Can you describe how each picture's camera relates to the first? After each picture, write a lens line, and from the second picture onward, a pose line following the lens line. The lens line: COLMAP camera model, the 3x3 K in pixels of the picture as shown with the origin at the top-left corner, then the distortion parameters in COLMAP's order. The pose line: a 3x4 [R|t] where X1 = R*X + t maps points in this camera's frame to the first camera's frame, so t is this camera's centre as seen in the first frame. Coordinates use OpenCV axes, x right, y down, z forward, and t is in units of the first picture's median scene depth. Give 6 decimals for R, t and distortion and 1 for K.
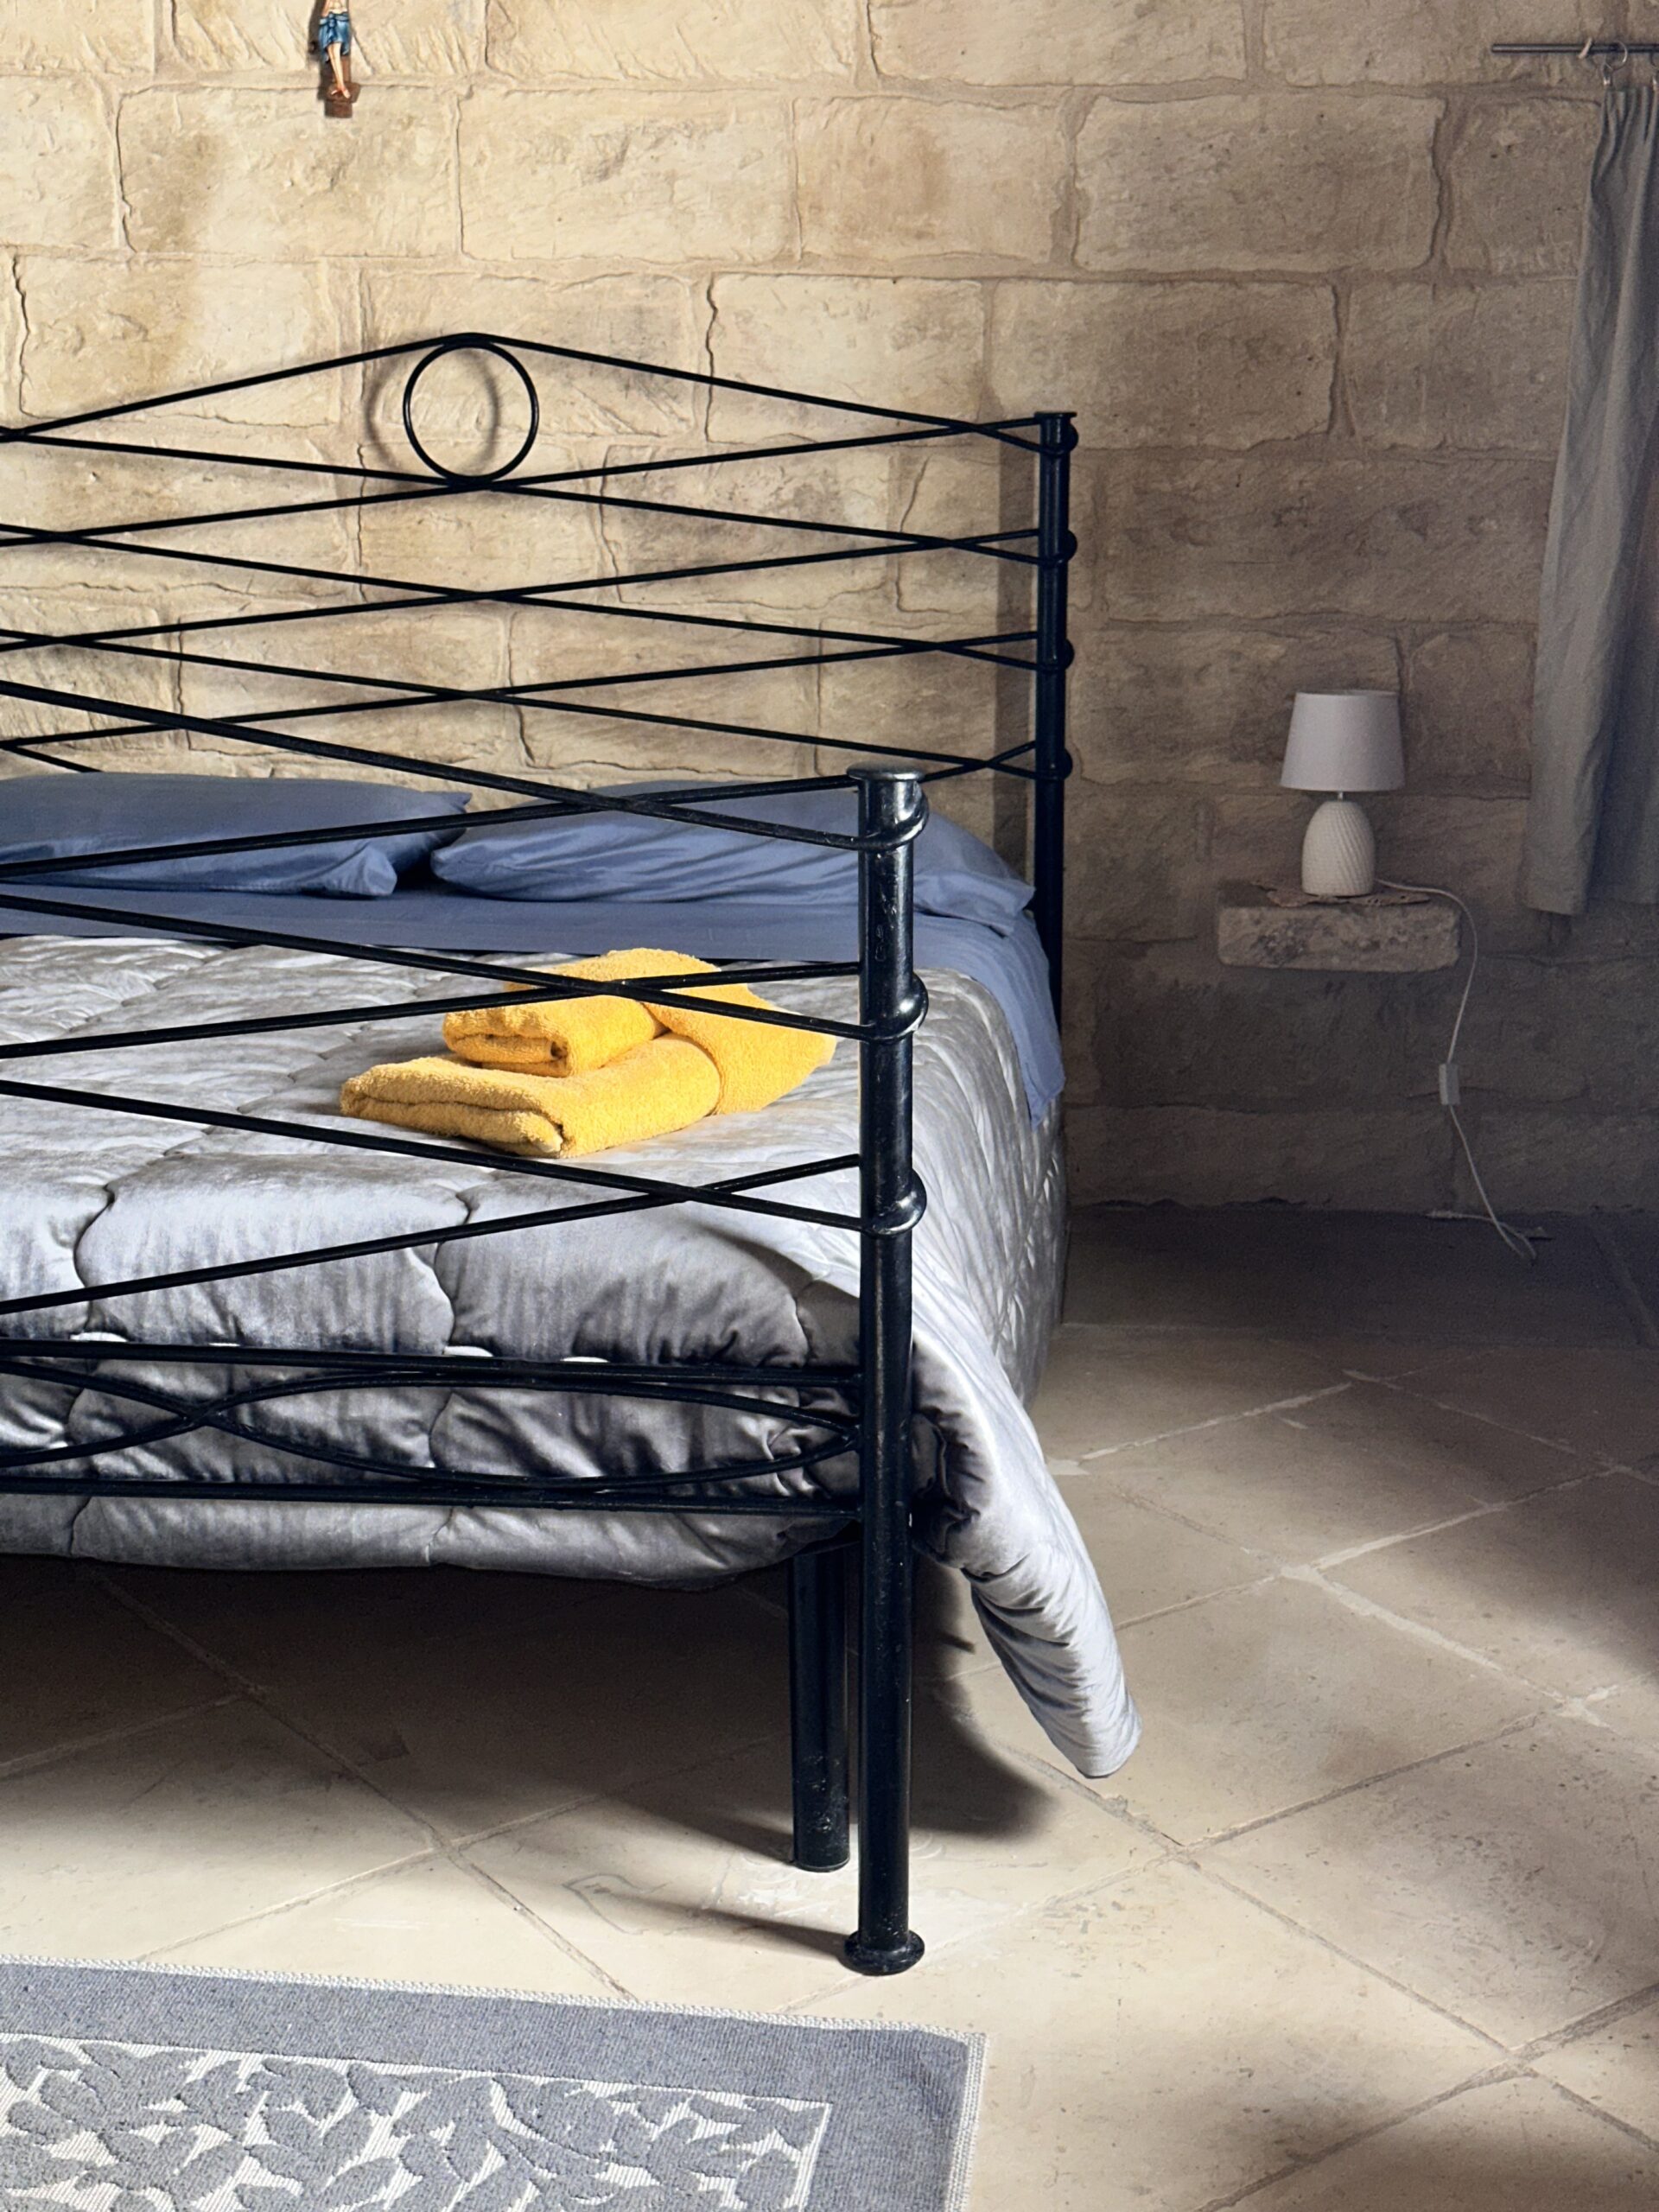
lens RADIAL K [[3088.3, 0, 828.8], [0, 3088.3, 1103.5], [0, 0, 1]] dist [0.122070, 0.000000]
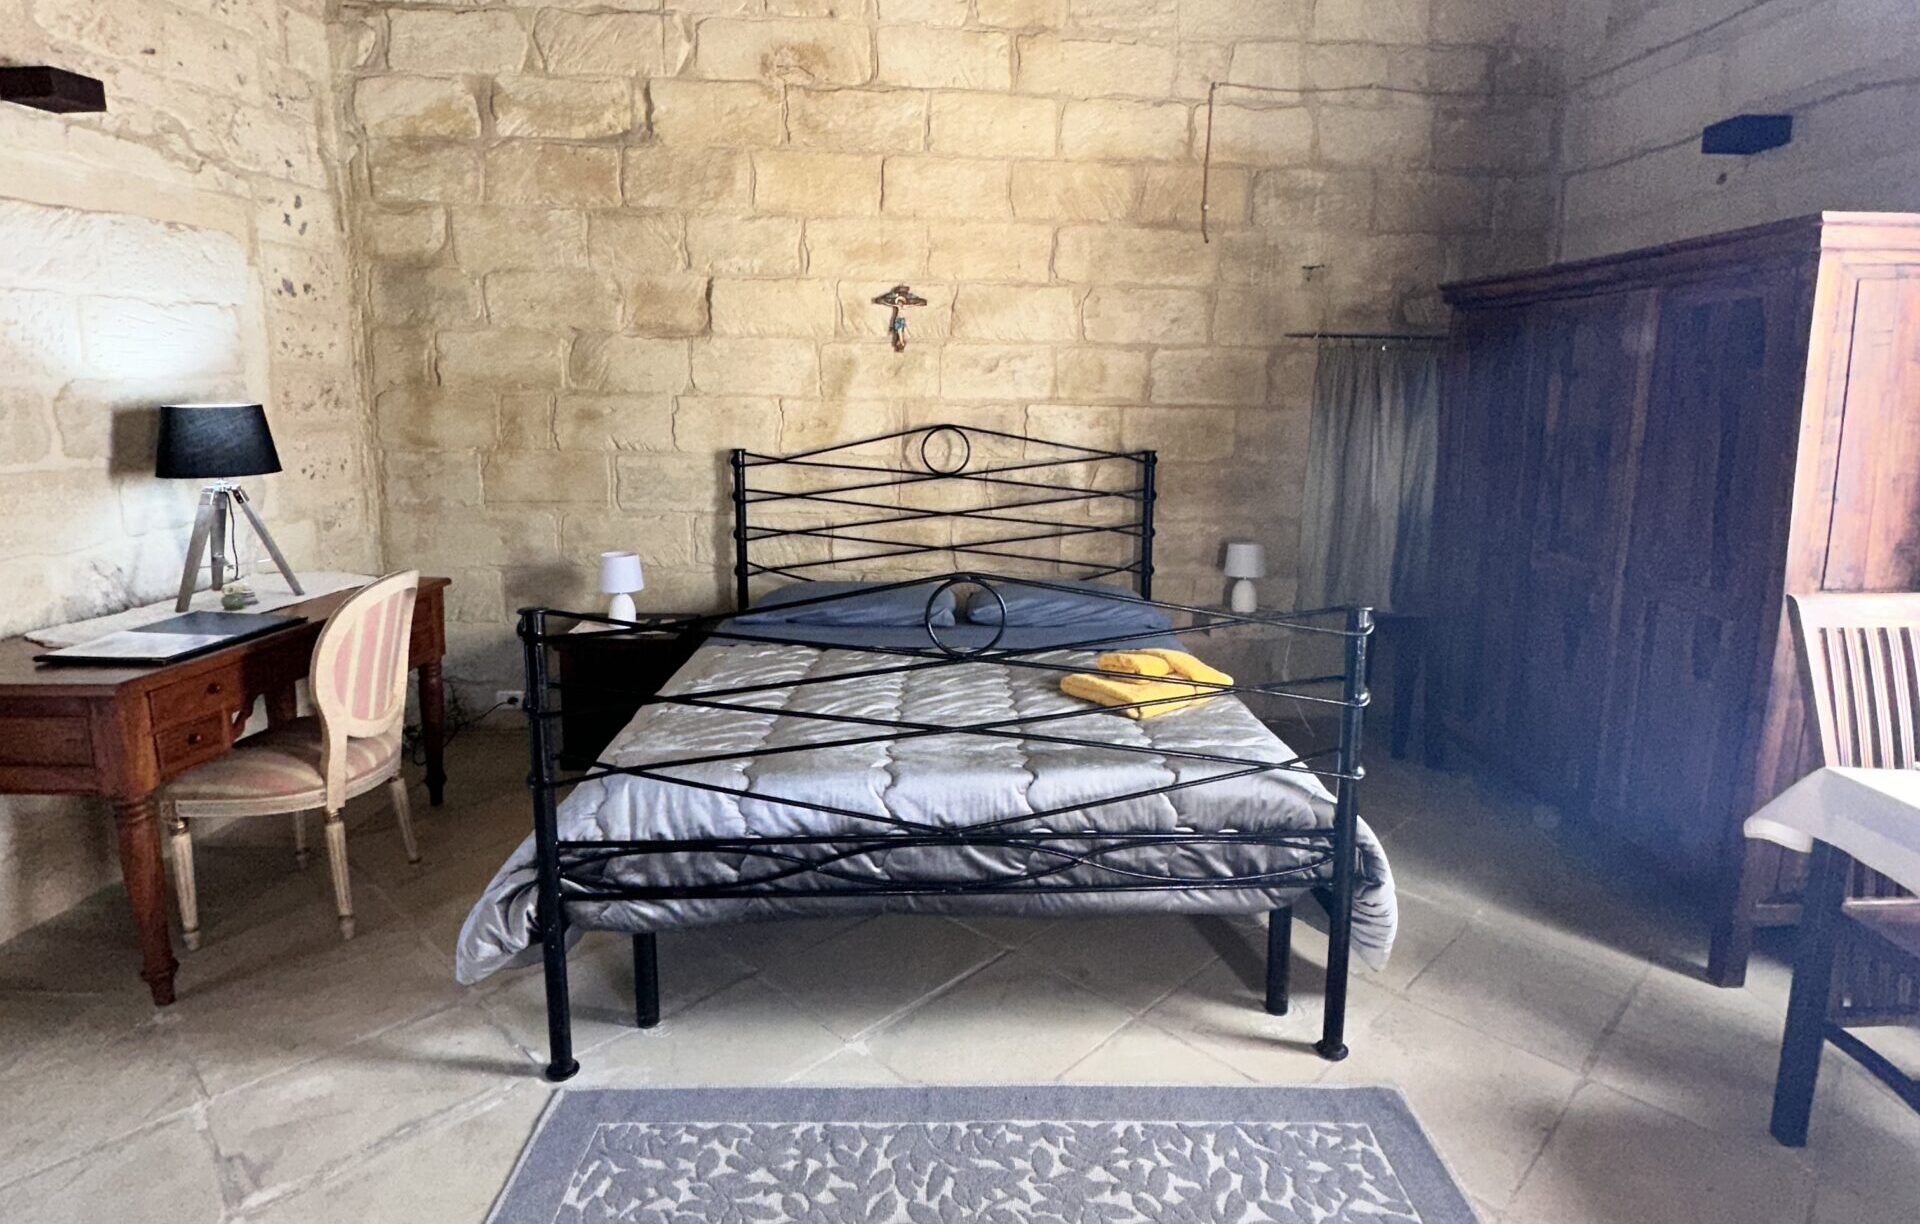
lens RADIAL K [[1014.3, 0, 955.6], [0, 1014.3, 537.8], [0, 0, 1]] dist [-0.001293, -0.002809]
pose [[0.988939, -0.016776, 0.147372, -0.249652], [0.032494, 0.993951, -0.104905, -0.046657], [-0.144720, 0.108533, 0.983502, 0.097264]]
